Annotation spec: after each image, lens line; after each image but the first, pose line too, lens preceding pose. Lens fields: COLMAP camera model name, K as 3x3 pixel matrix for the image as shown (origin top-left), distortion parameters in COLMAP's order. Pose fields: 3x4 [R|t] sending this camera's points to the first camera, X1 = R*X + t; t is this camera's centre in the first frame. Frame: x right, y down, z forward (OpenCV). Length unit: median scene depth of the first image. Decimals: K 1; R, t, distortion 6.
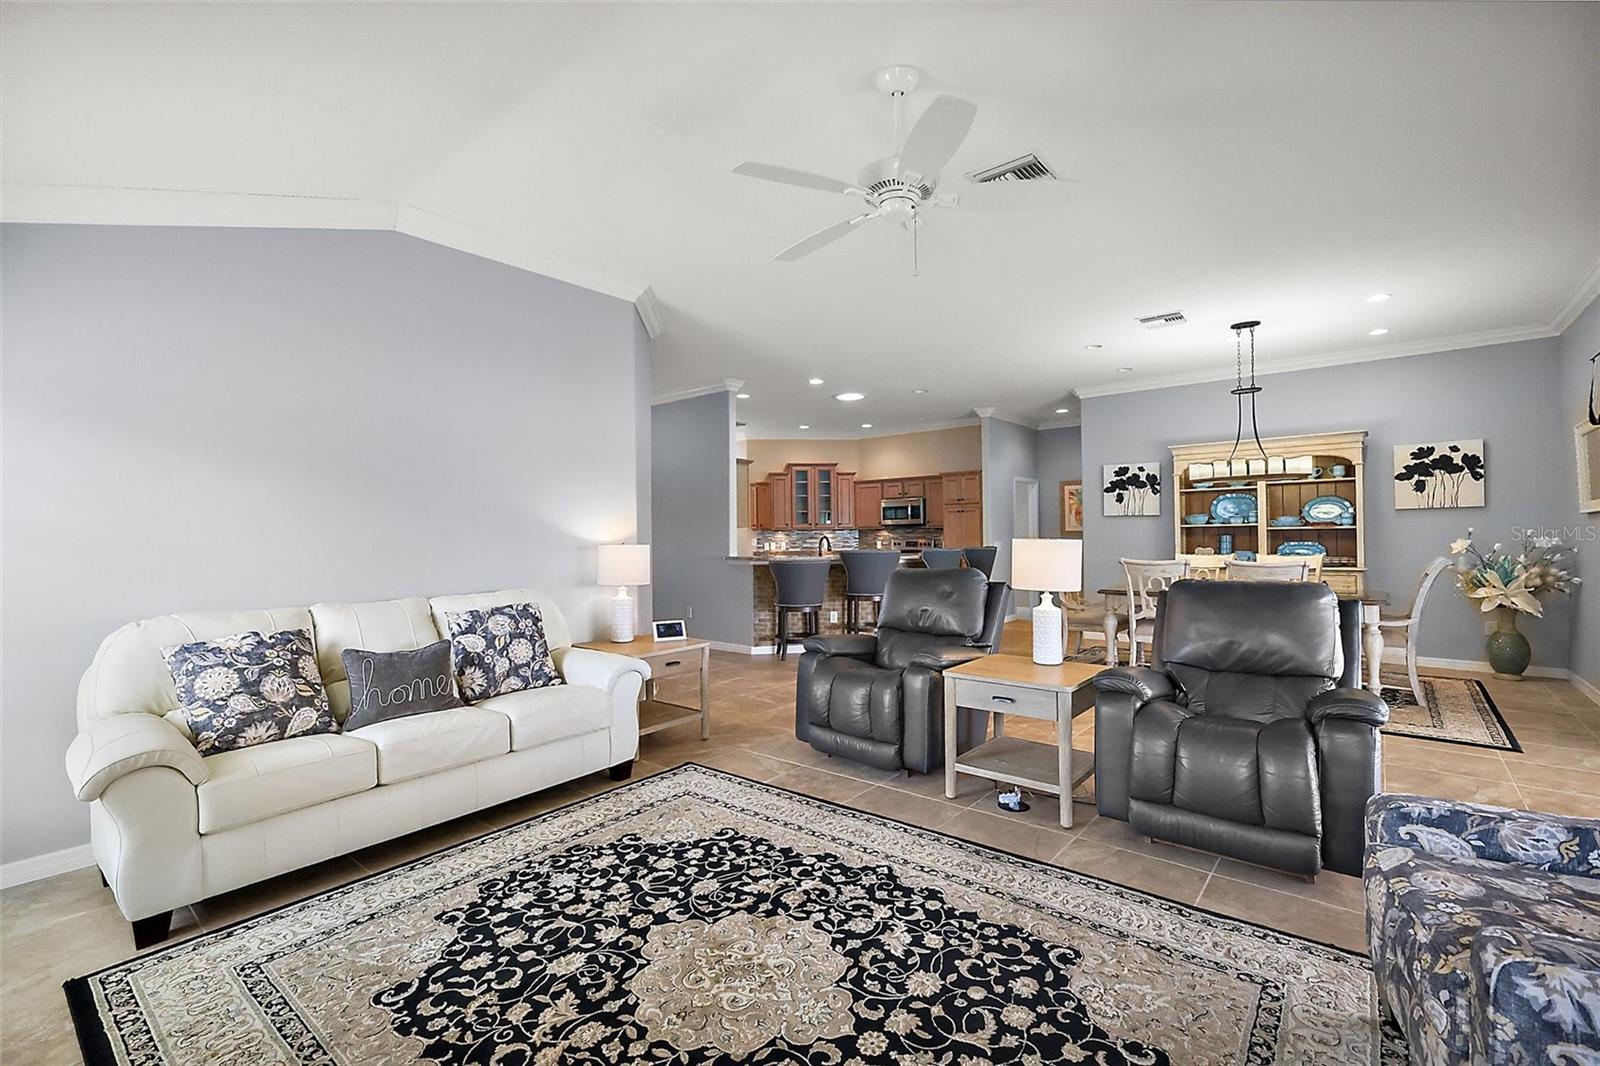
lens RADIAL K [[702.6, 0, 787.9], [0, 702.6, 525.4], [0, 0, 1]] dist [0.008628, -0.003957]
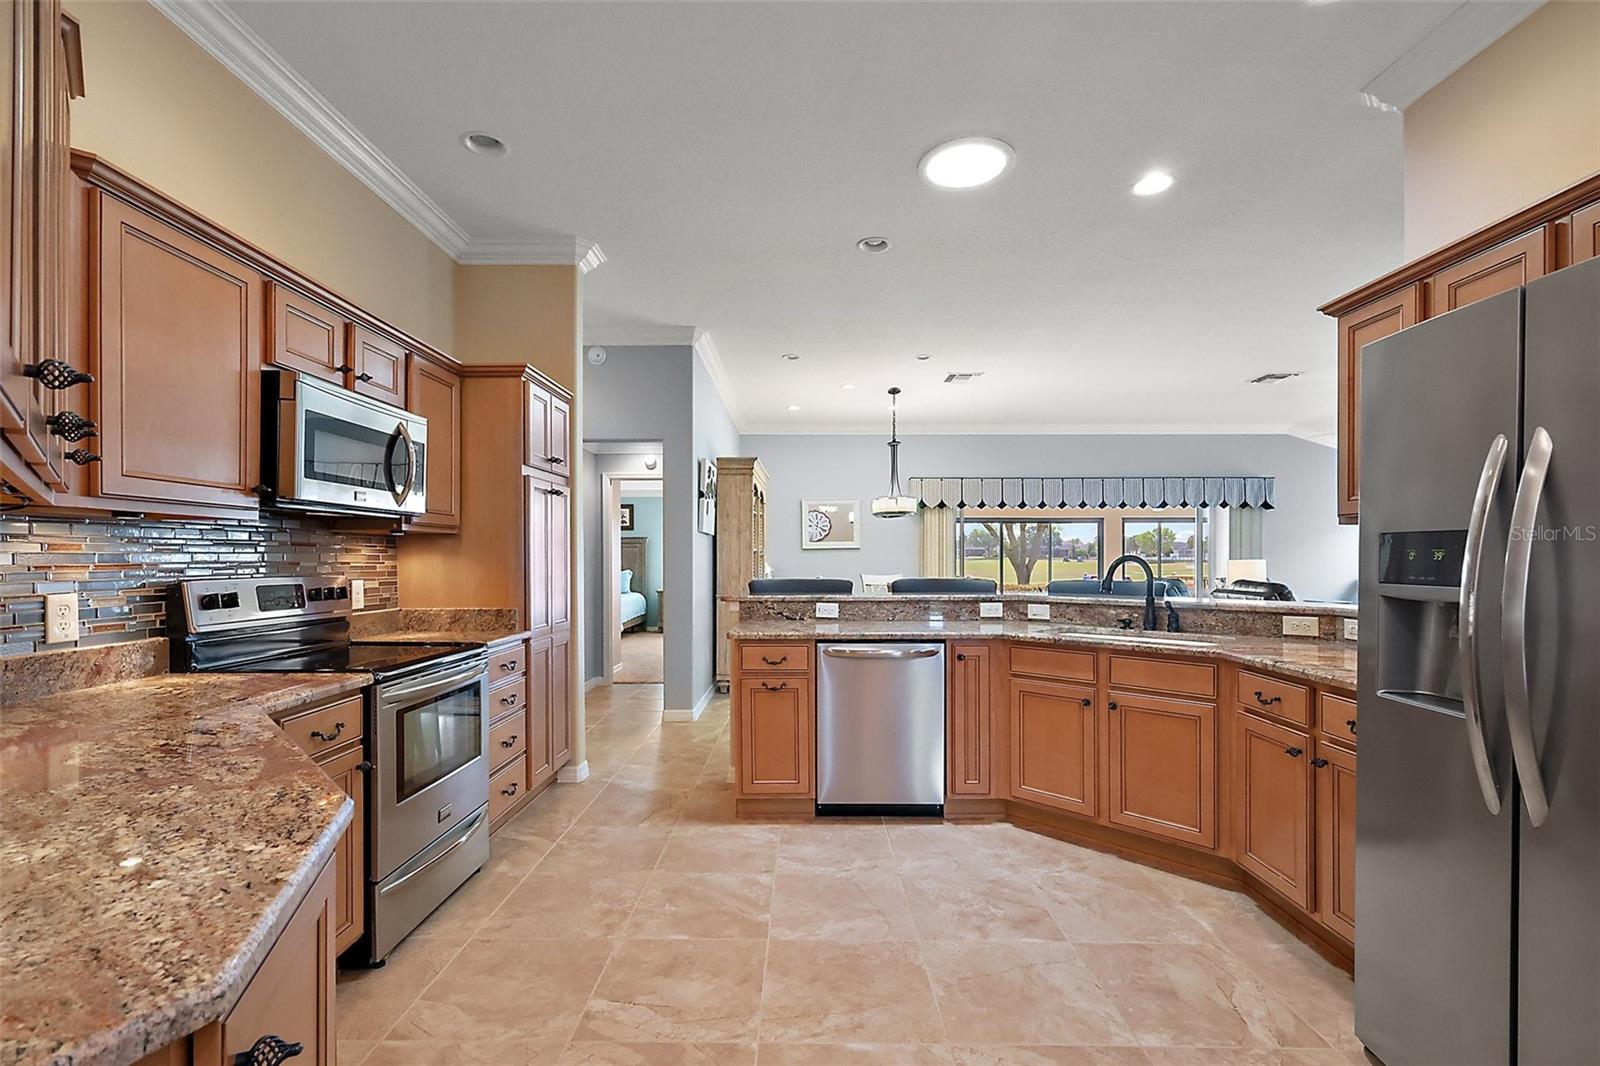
lens RADIAL K [[702.6, 0, 808.5], [0, 702.6, 549.8], [0, 0, 1]] dist [0.008628, -0.003957]
pose [[-0.648207, 0.016350, 0.761288, -0.190856], [-0.007458, 0.999585, -0.027817, 0.031288], [-0.761427, -0.023709, -0.647817, 1.895111]]
